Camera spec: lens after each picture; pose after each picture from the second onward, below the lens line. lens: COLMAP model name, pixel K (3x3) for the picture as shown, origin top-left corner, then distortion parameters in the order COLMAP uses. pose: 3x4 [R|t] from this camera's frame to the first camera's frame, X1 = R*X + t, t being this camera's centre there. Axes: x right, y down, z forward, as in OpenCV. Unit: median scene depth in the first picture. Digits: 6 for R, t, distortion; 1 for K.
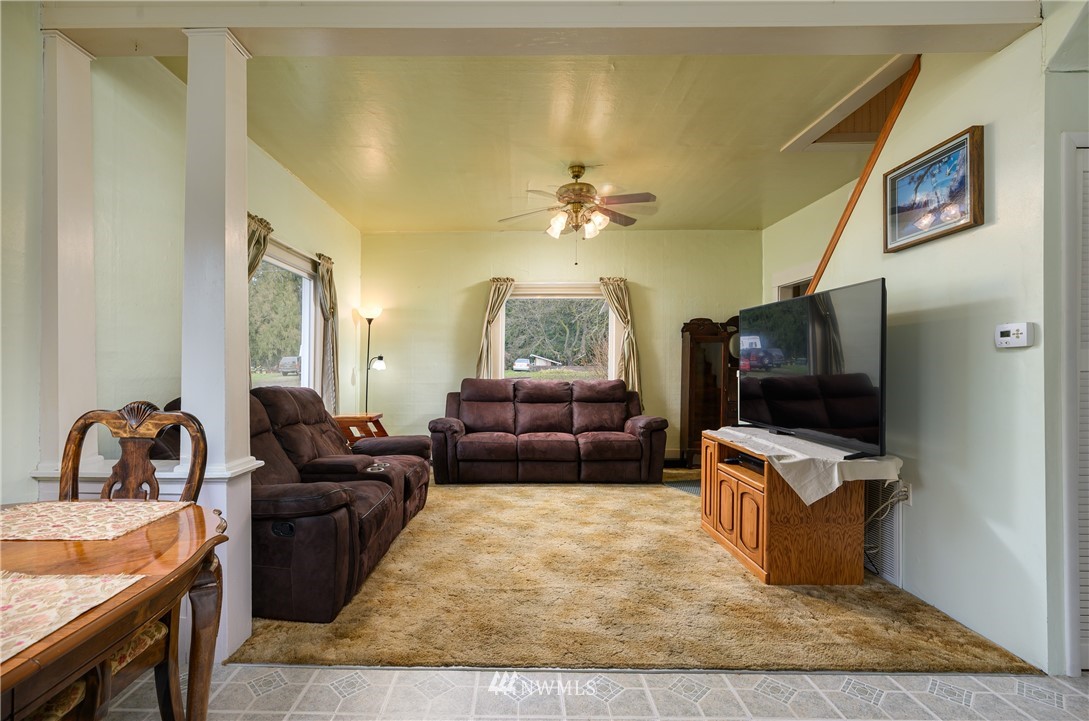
lens RADIAL K [[498.5, 0, 510.1], [0, 498.5, 363.8], [0, 0, 1]] dist [-0.003592, -0.000047]
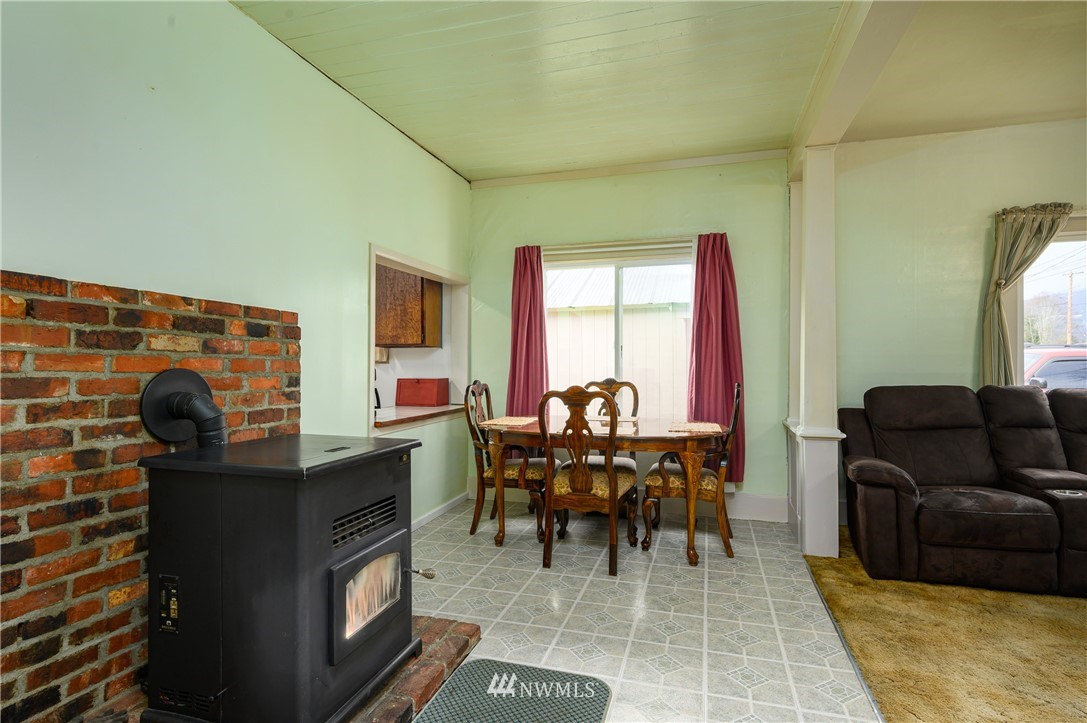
lens RADIAL K [[558.0, 0, 541.8], [0, 558.0, 361.5], [0, 0, 1]] dist [-0.002808, -0.000084]
pose [[-0.268518, -0.005602, -0.963258, 1.029715], [0.003426, 0.999971, -0.006770, 0.004515], [0.963268, -0.005118, -0.268492, 0.537160]]
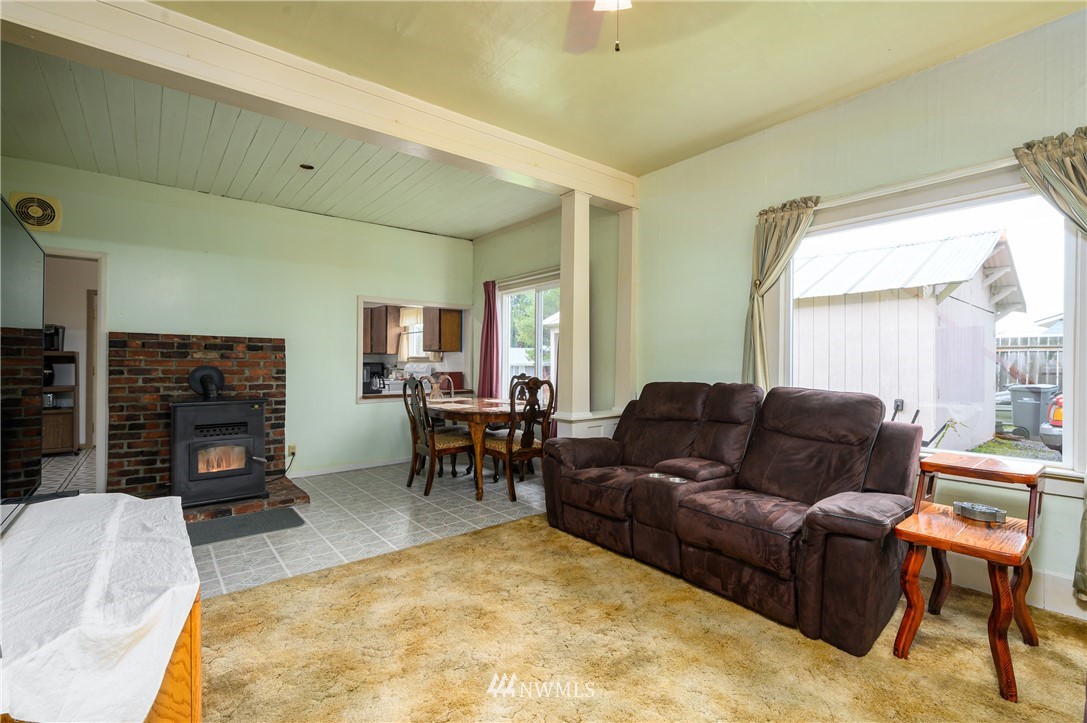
lens RADIAL K [[497.5, 0, 542.3], [0, 497.5, 360.8], [0, 0, 1]] dist [-0.003592, -0.000047]
pose [[-0.770843, -0.000562, -0.637025, 0.597621], [0.003704, 0.999979, -0.005364, 0.005105], [0.637014, -0.006494, -0.770825, 1.973082]]
